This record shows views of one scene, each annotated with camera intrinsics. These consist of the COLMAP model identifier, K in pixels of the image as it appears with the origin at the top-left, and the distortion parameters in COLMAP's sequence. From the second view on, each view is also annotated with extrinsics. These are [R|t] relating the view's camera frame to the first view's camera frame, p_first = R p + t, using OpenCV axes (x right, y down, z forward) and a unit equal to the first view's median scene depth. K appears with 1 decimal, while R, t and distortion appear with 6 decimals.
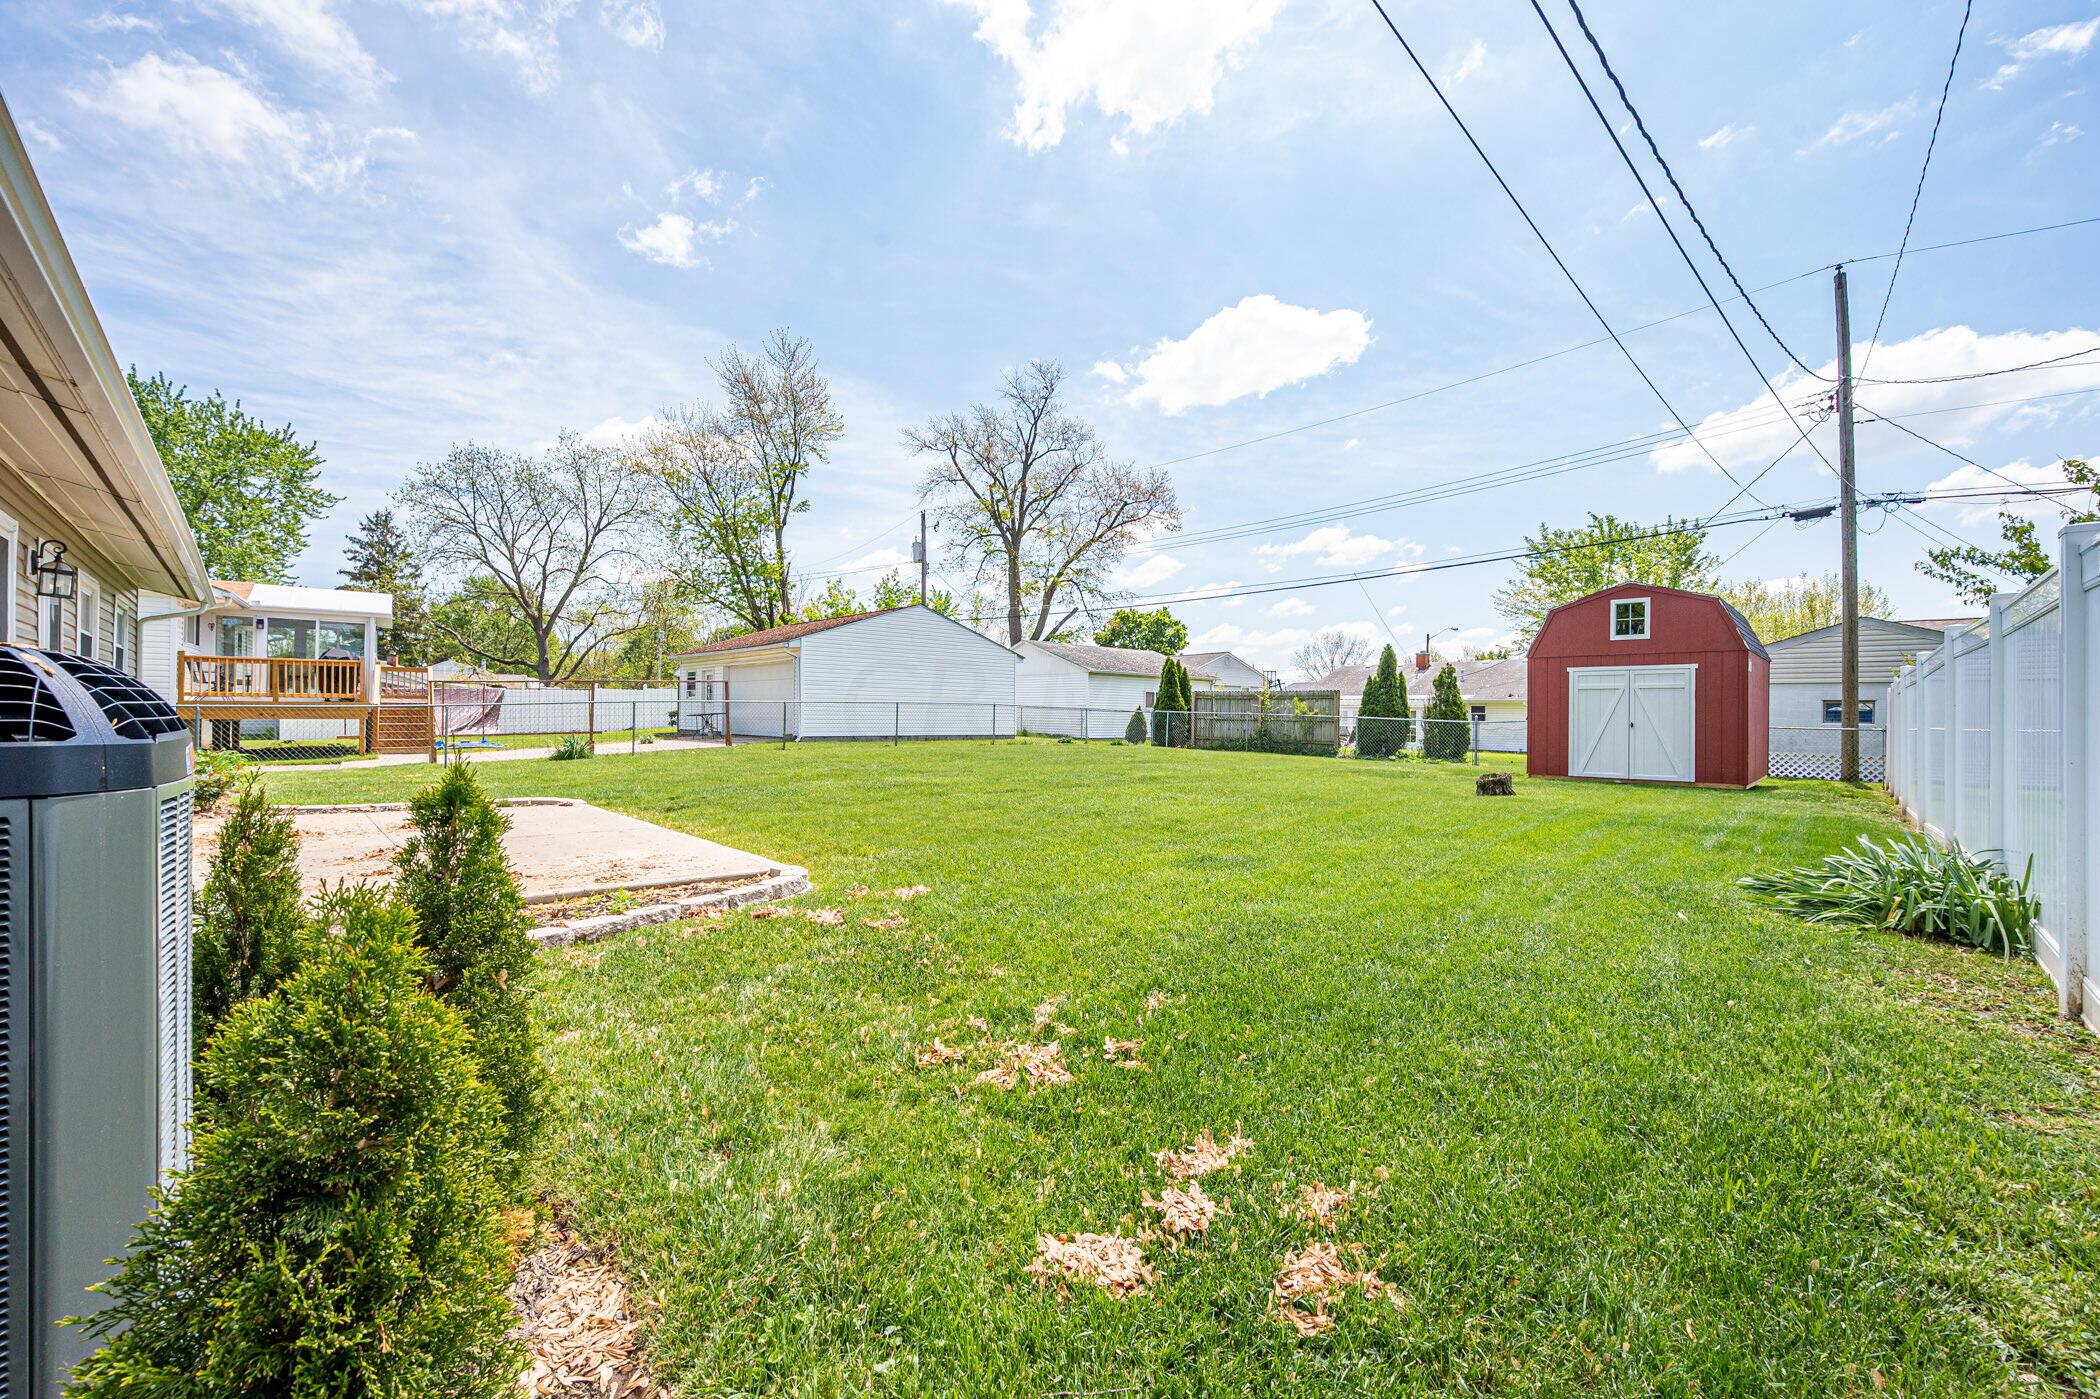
lens RADIAL K [[836.8, 0, 1045.7], [0, 836.8, 707.7], [0, 0, 1]] dist [0.000272, 0.000118]
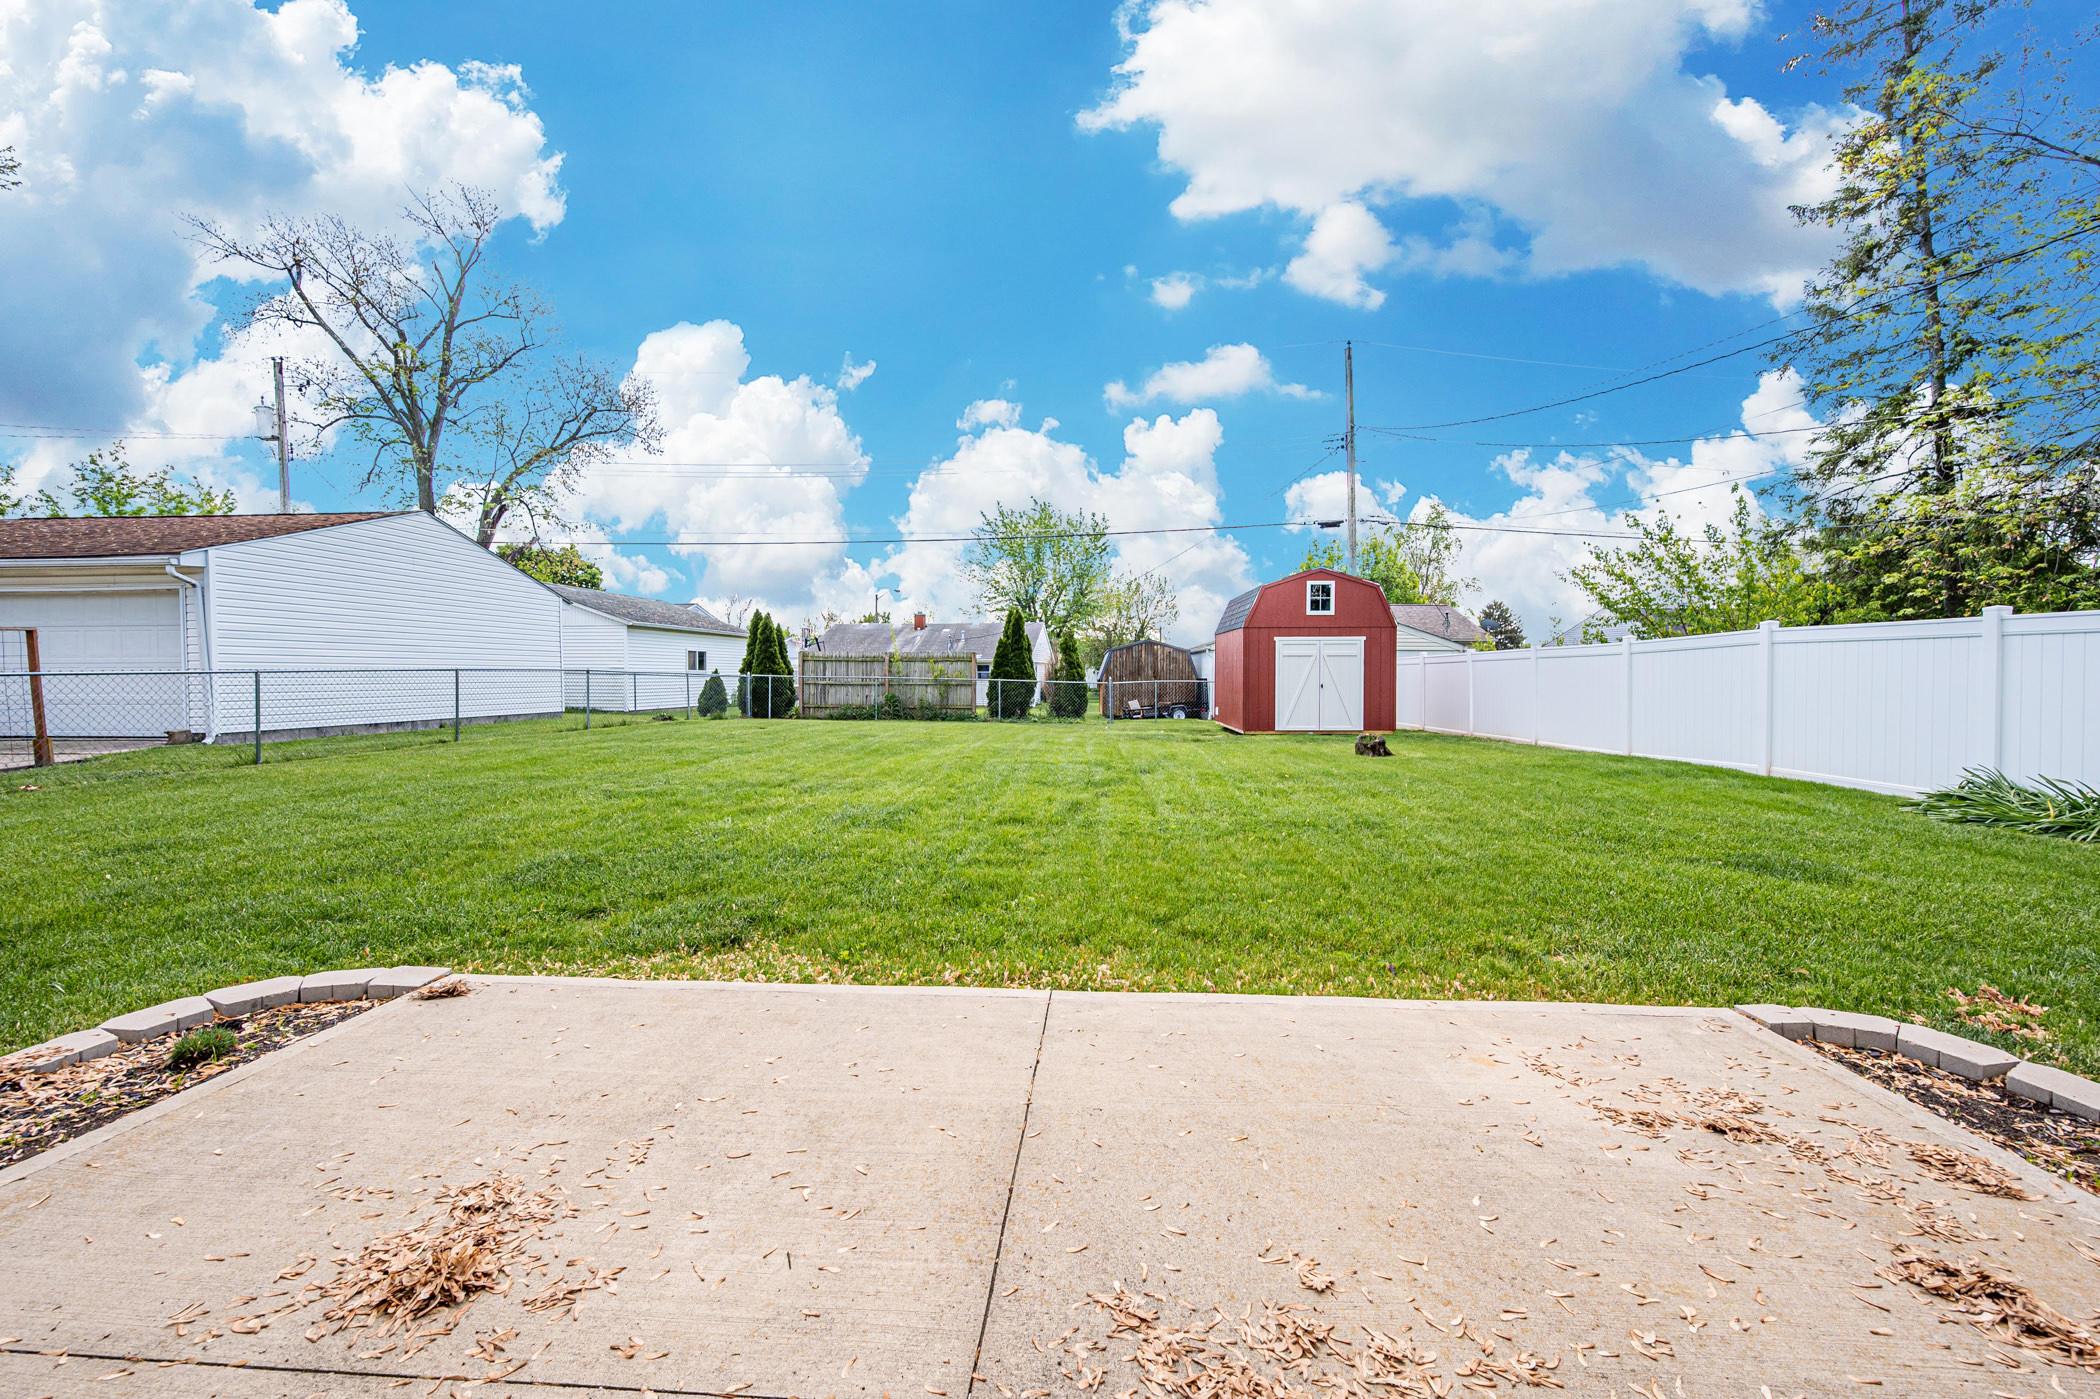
lens RADIAL K [[836.8, 0, 1060.0], [0, 836.8, 689.9], [0, 0, 1]] dist [0.000272, 0.000118]
pose [[0.729465, -0.026351, 0.683510, -0.235137], [0.005223, 0.999443, 0.032957, -0.008923], [-0.683998, -0.020471, 0.729196, 0.221295]]
